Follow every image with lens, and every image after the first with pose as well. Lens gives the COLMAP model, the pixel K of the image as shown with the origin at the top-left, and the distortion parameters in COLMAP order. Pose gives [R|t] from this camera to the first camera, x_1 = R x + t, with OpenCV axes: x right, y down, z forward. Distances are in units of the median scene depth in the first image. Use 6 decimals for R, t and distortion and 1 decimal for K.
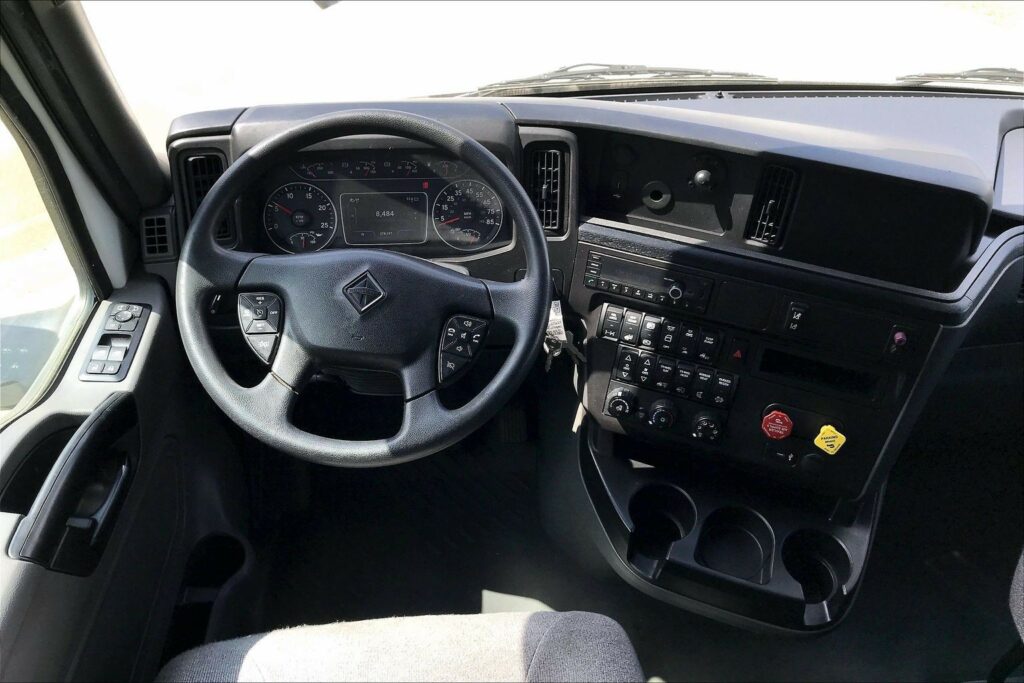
lens RADIAL K [[825.4, 0, 504.1], [0, 825.4, 344.8], [0, 0, 1]] dist [0.024855, -0.036320]
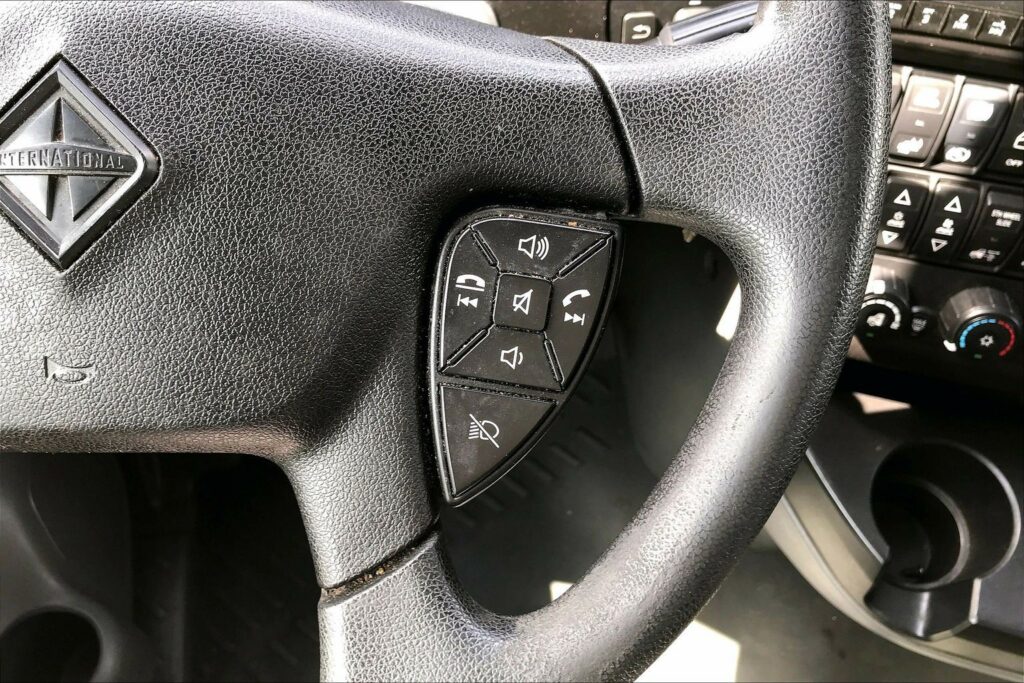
lens RADIAL K [[825.4, 0, 512.6], [0, 825.4, 347.3], [0, 0, 1]] dist [0.024855, -0.036320]
pose [[0.994972, -0.098726, -0.016870, -0.039247], [0.099183, 0.947805, 0.303032, -0.057083], [-0.013928, -0.303182, 0.952831, 0.610806]]
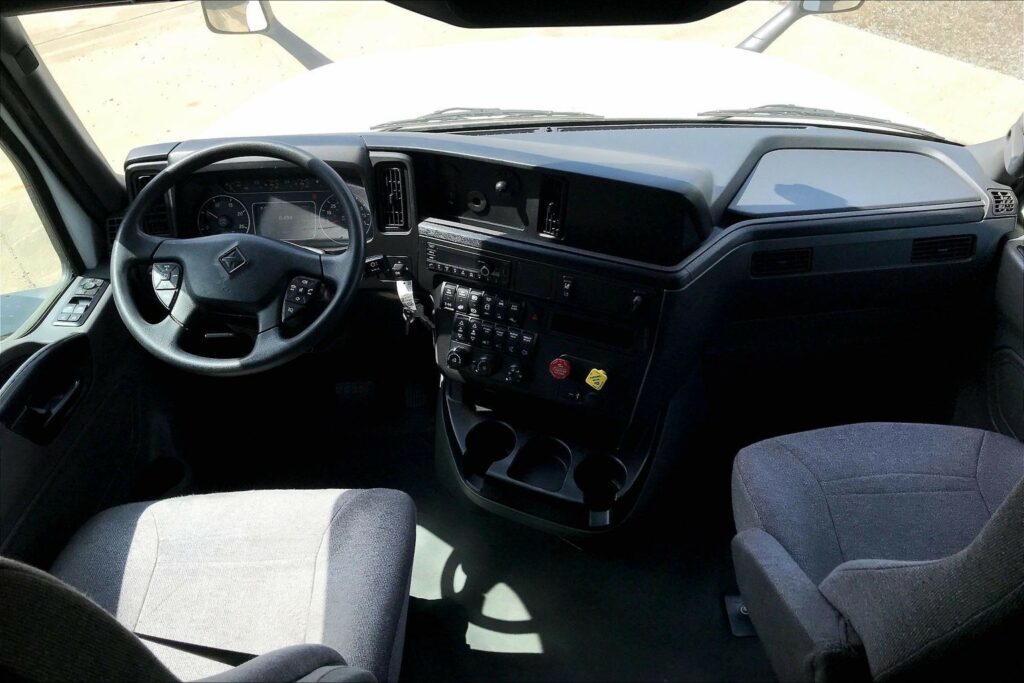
lens RADIAL K [[825.4, 0, 516.6], [0, 825.4, 350.0], [0, 0, 1]] dist [0.024855, -0.036320]
pose [[0.996749, 0.001969, -0.080540, 0.354328], [-0.006622, 0.998321, -0.057537, 0.138693], [0.080292, 0.057883, 0.995089, -0.324239]]
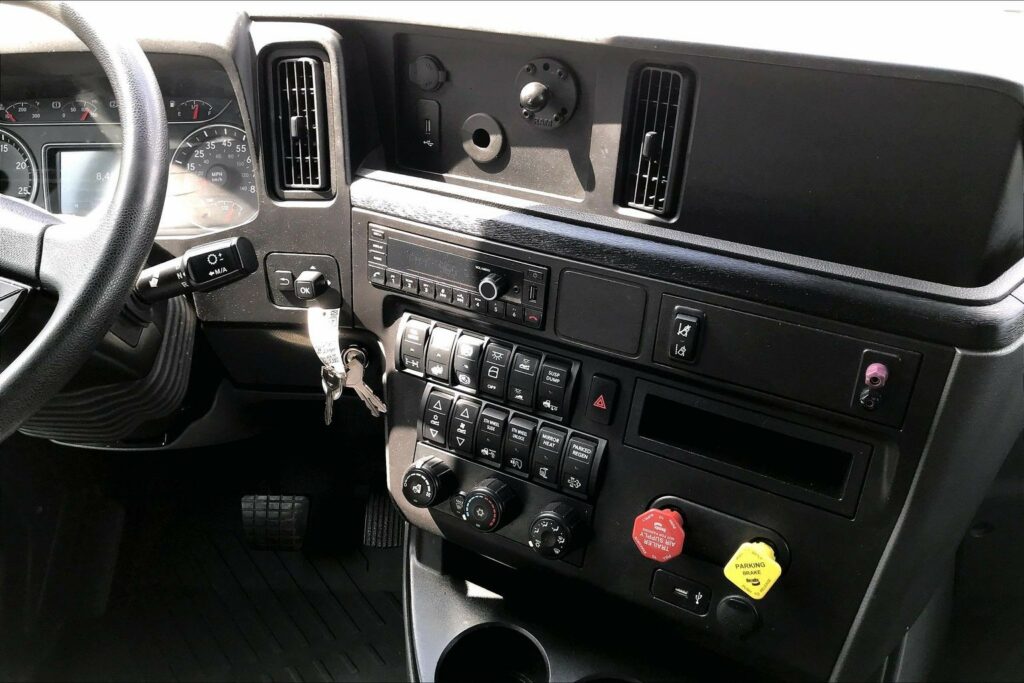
lens RADIAL K [[825.4, 0, 518.7], [0, 825.4, 335.3], [0, 0, 1]] dist [0.024855, -0.036320]
pose [[0.984994, 0.034227, -0.169160, 0.315678], [-0.058908, 0.987952, -0.143111, 0.049405], [0.162223, 0.150928, 0.975143, 0.422286]]
